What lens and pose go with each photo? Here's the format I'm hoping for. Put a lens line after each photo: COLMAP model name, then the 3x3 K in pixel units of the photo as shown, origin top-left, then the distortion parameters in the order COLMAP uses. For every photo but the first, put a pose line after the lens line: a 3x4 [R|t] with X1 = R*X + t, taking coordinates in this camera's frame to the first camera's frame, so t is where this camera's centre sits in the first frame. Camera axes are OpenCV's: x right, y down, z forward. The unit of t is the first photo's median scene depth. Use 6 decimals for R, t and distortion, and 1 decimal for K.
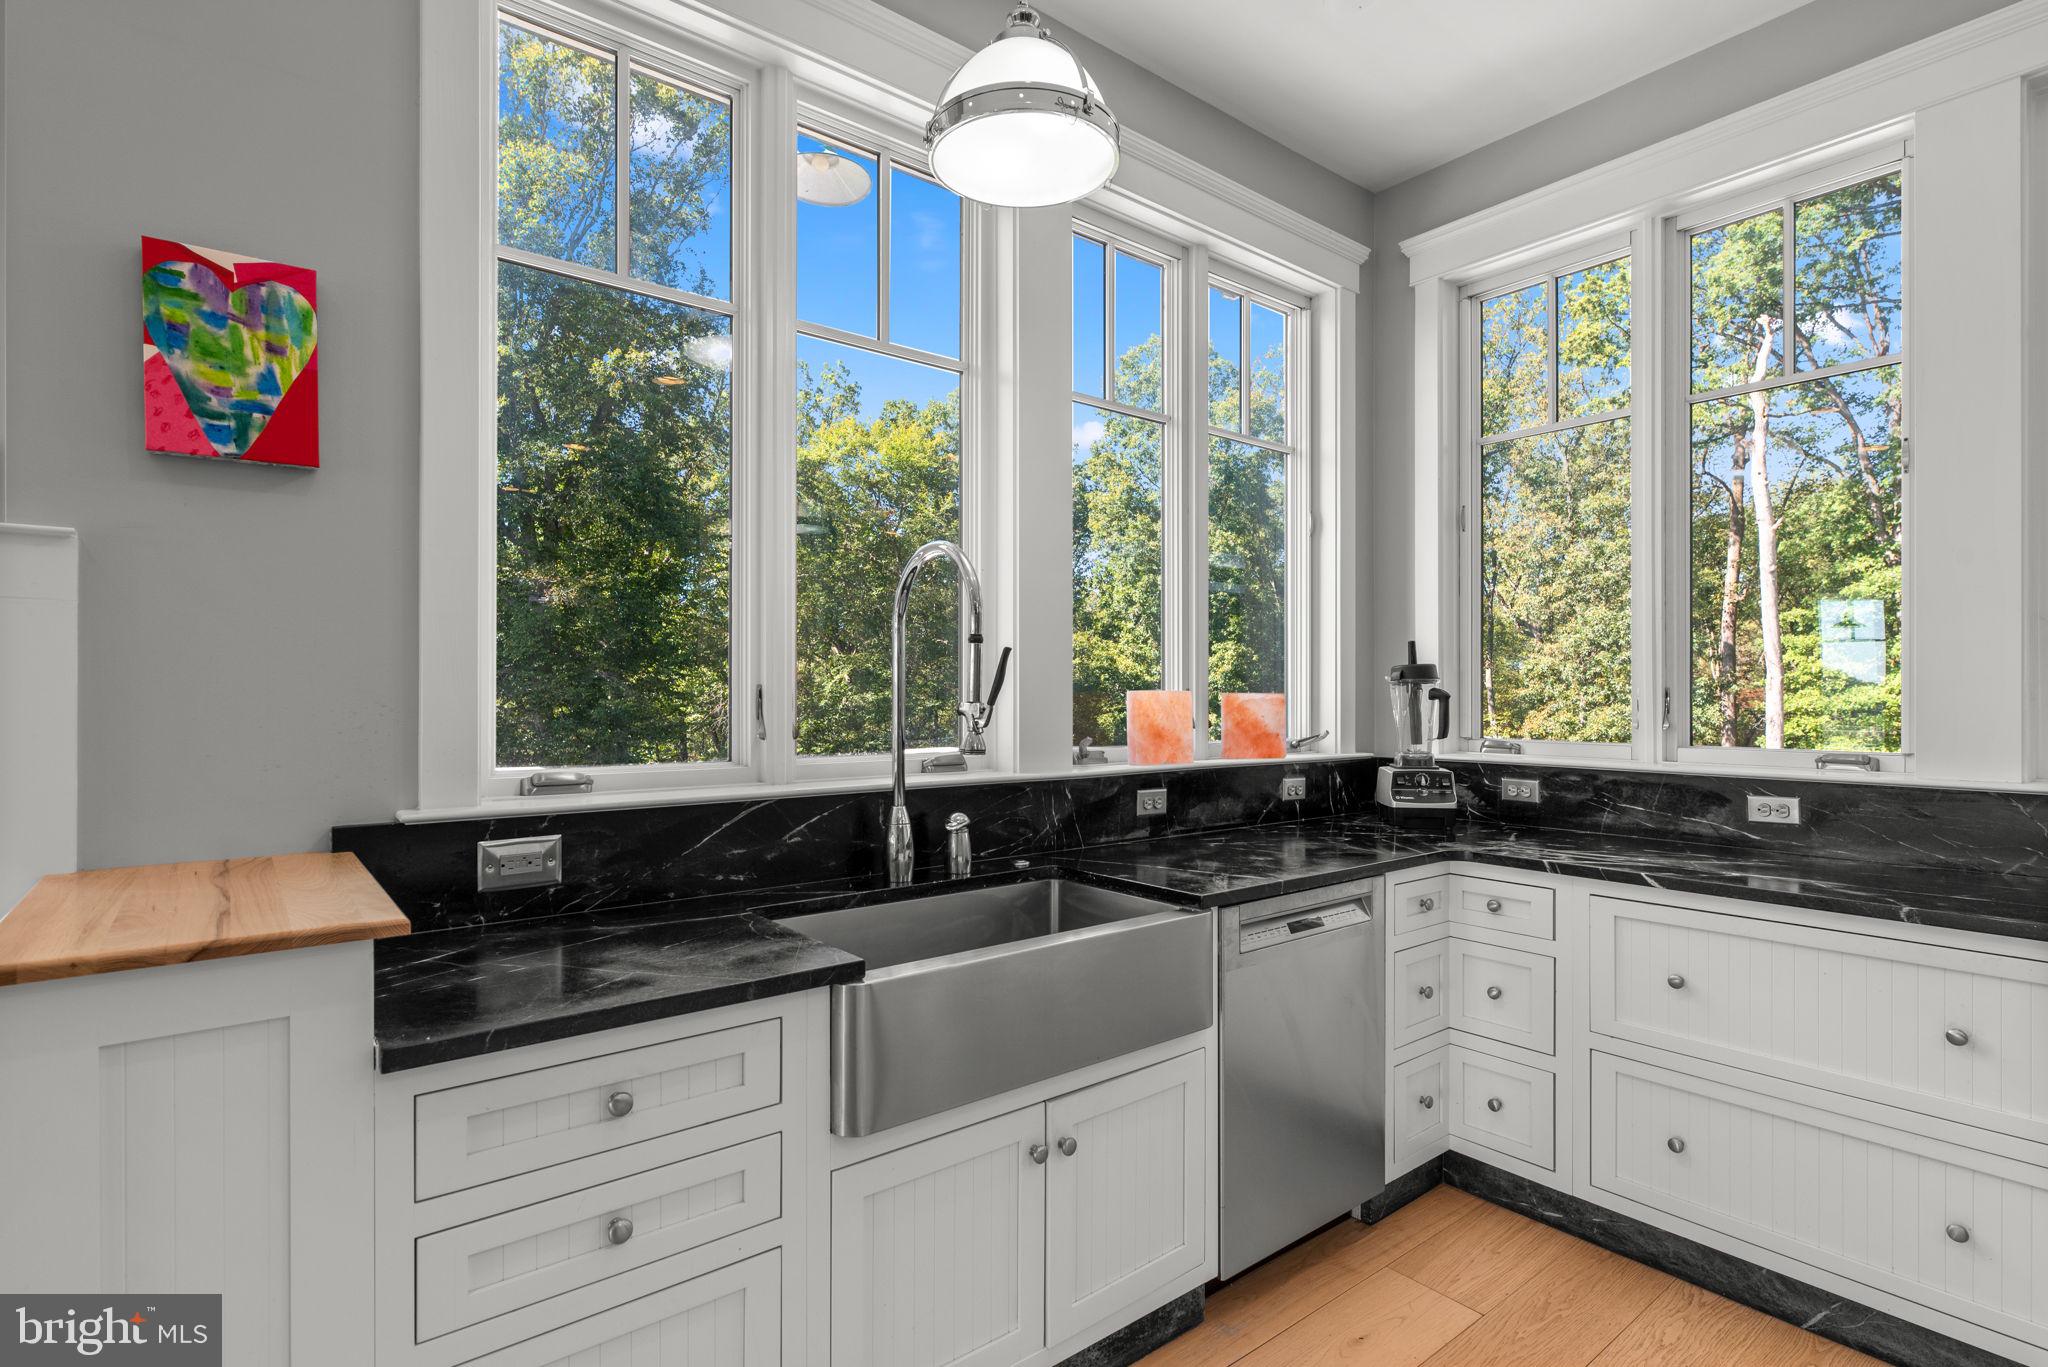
lens RADIAL K [[1007.9, 0, 1028.8], [0, 1007.9, 695.5], [0, 0, 1]] dist [0.000245, -0.000369]
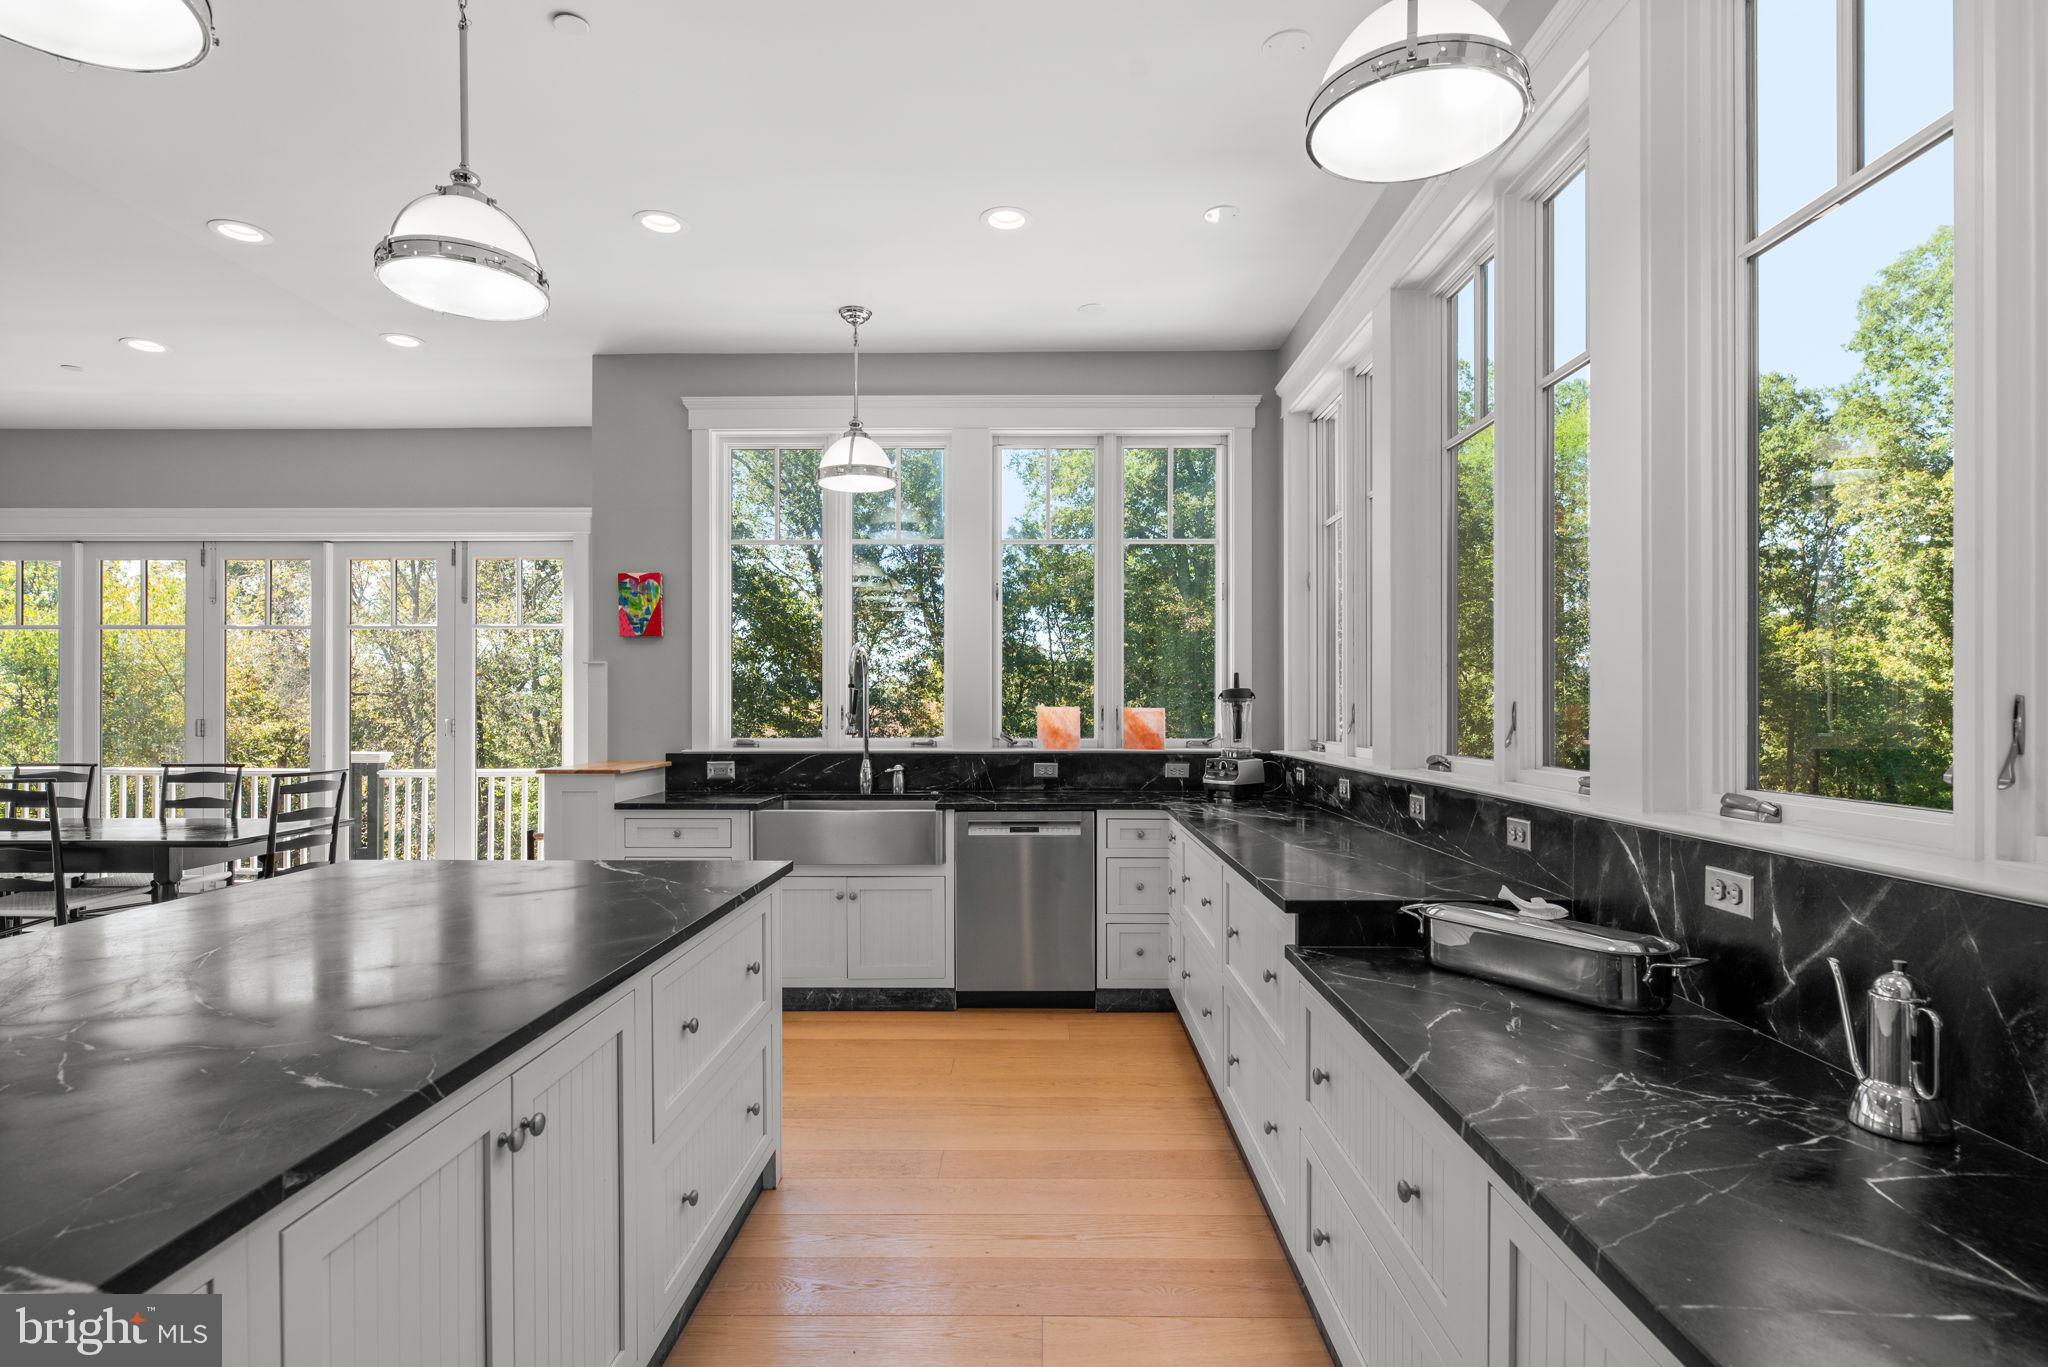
lens RADIAL K [[1038.3, 0, 1023.6], [0, 1038.3, 709.3], [0, 0, 1]] dist [0.001997, 0.000386]
pose [[0.769847, -0.001151, -0.638228, 1.244325], [0.001132, 0.999999, -0.000438, 0.000170], [0.638228, -0.000385, 0.769848, -0.421782]]
